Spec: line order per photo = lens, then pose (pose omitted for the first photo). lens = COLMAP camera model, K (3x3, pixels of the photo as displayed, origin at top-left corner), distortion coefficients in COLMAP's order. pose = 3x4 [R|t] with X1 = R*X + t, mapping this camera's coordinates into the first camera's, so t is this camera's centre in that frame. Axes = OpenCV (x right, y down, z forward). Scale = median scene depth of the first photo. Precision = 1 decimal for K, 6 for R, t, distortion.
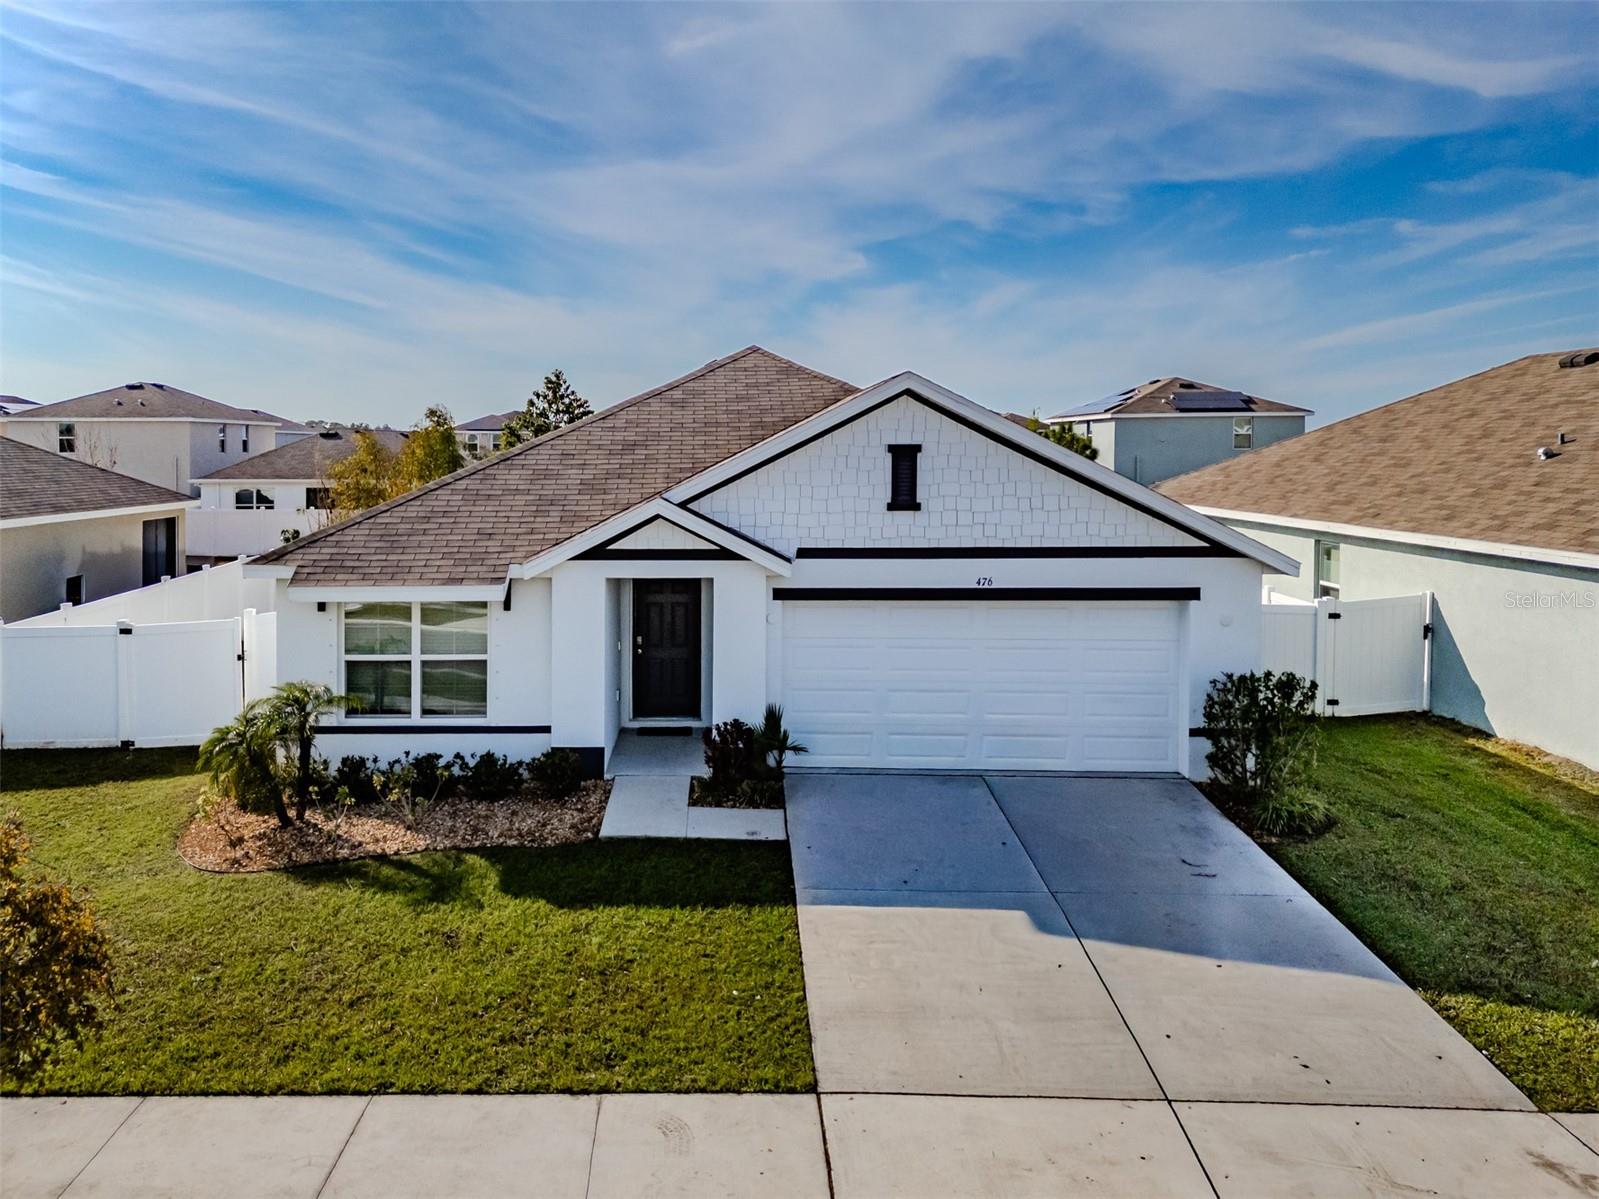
lens RADIAL K [[1262.7, 0, 687.3], [0, 1262.7, 477.9], [0, 0, 1]] dist [0.051558, -0.022258]
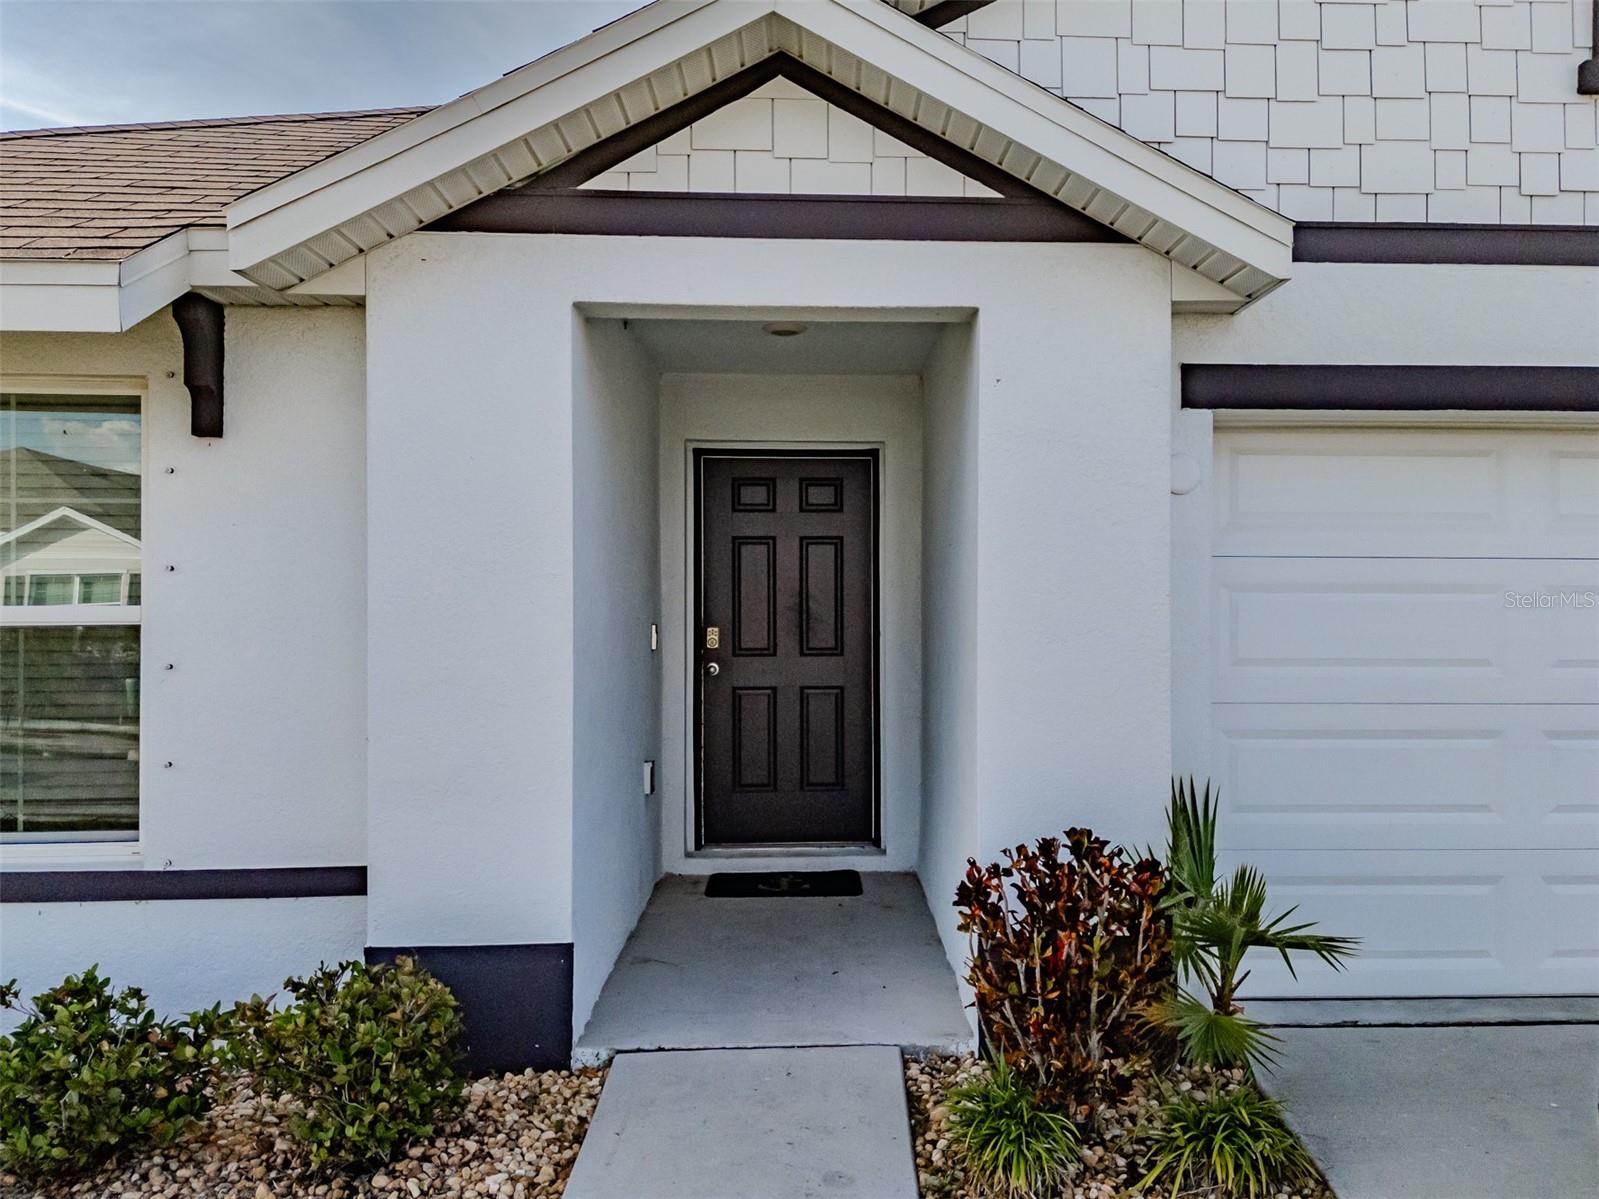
lens RADIAL K [[1262.7, 0, 800.1], [0, 1262.7, 608.3], [0, 0, 1]] dist [0.051558, -0.022258]
pose [[0.999762, -0.008358, 0.020143, -0.022829], [0.008788, 0.999733, -0.021356, 0.146297], [-0.019959, 0.021528, 0.999569, 0.721223]]
